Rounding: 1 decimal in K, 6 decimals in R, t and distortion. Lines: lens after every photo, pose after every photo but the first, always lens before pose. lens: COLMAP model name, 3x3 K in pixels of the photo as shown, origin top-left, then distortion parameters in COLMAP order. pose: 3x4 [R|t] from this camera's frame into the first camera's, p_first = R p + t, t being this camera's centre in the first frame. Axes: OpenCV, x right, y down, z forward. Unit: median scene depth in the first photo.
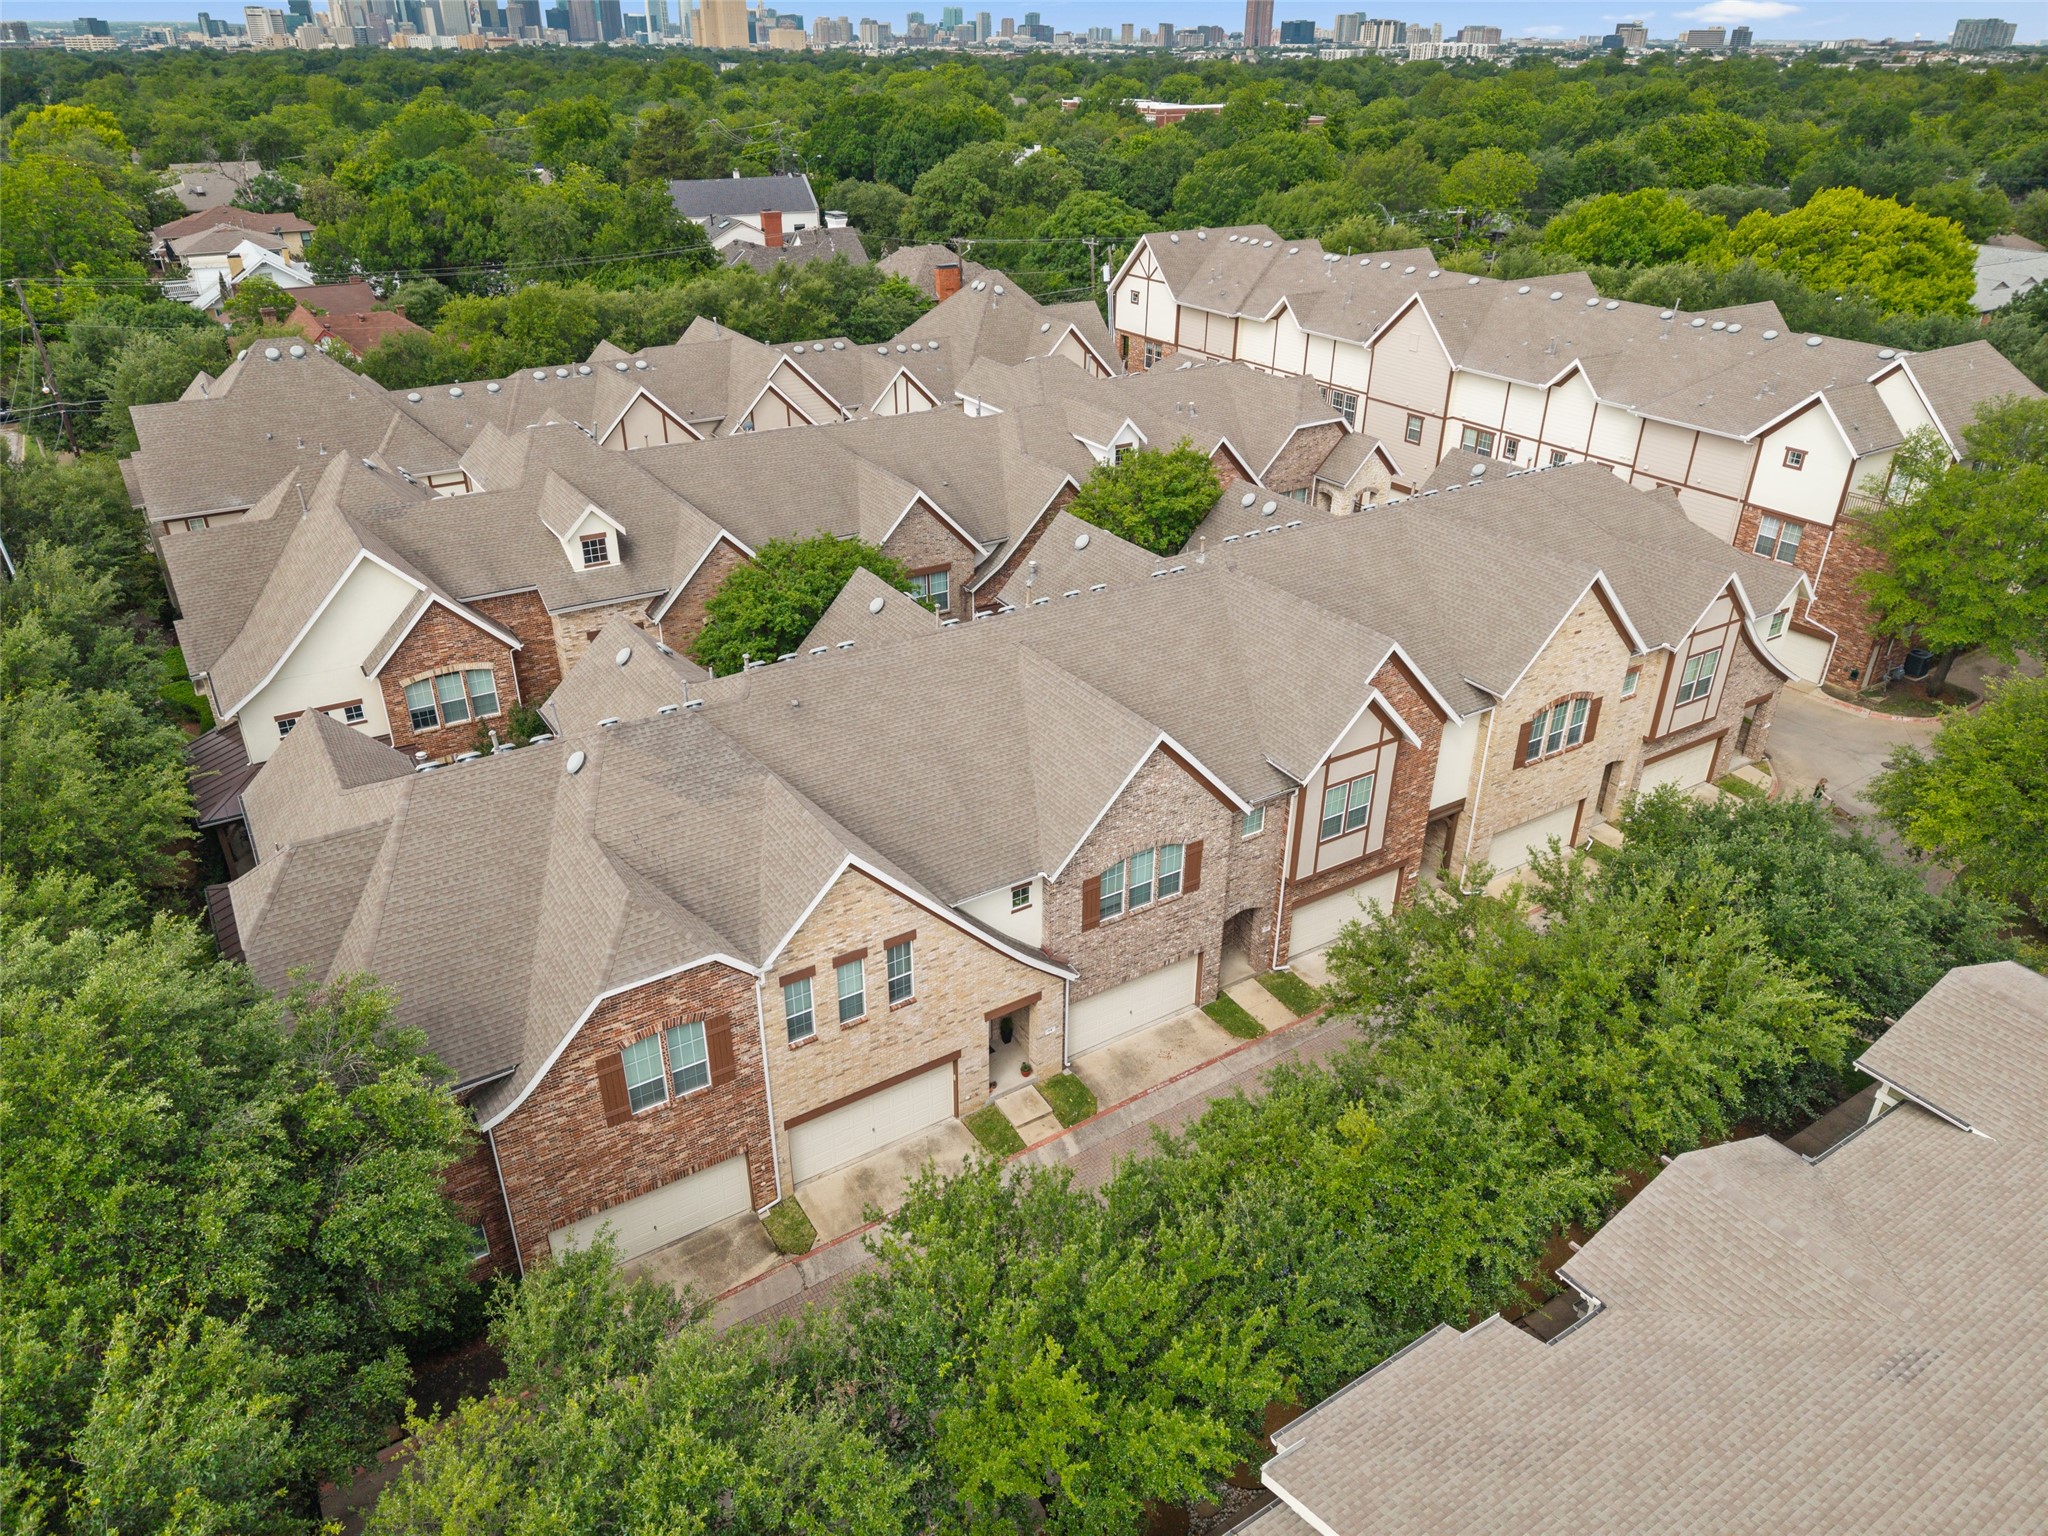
lens RADIAL K [[1399.3, 0, 1019.6], [0, 1399.3, 735.1], [0, 0, 1]] dist [0.061076, -0.090895]
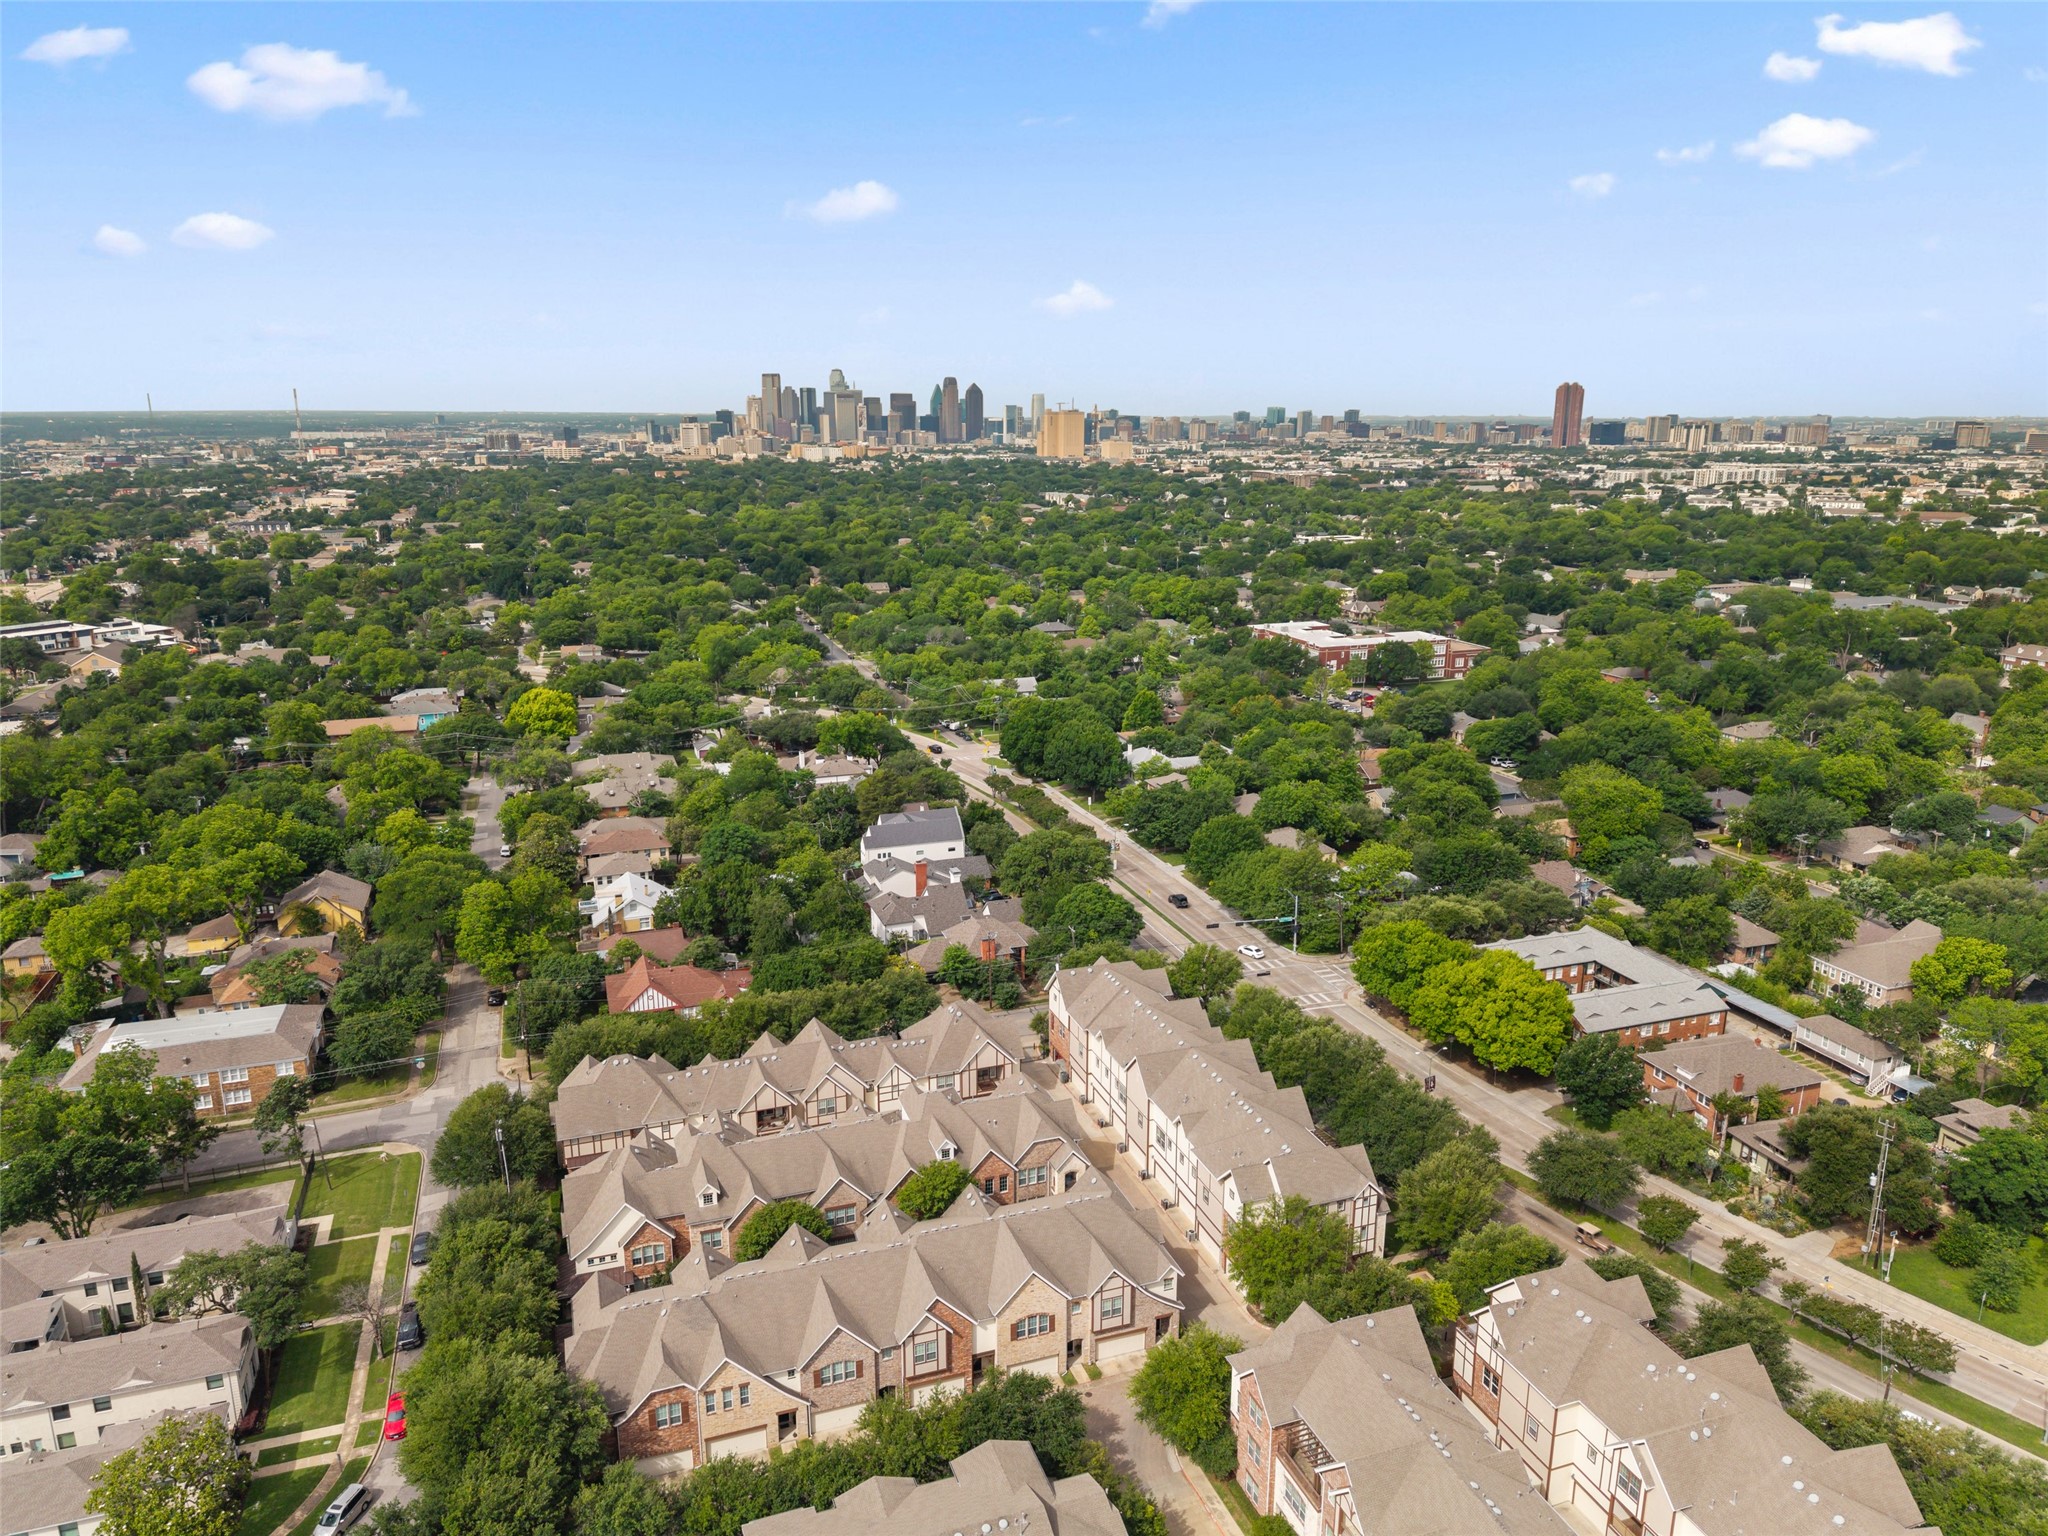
lens RADIAL K [[1399.3, 0, 1019.6], [0, 1399.3, 735.1], [0, 0, 1]] dist [0.061076, -0.090895]
pose [[0.974115, 0.050531, -0.220331, 1.060676], [-0.099738, 0.970767, -0.218319, -0.597740], [0.202858, 0.234643, 0.950679, -2.107309]]
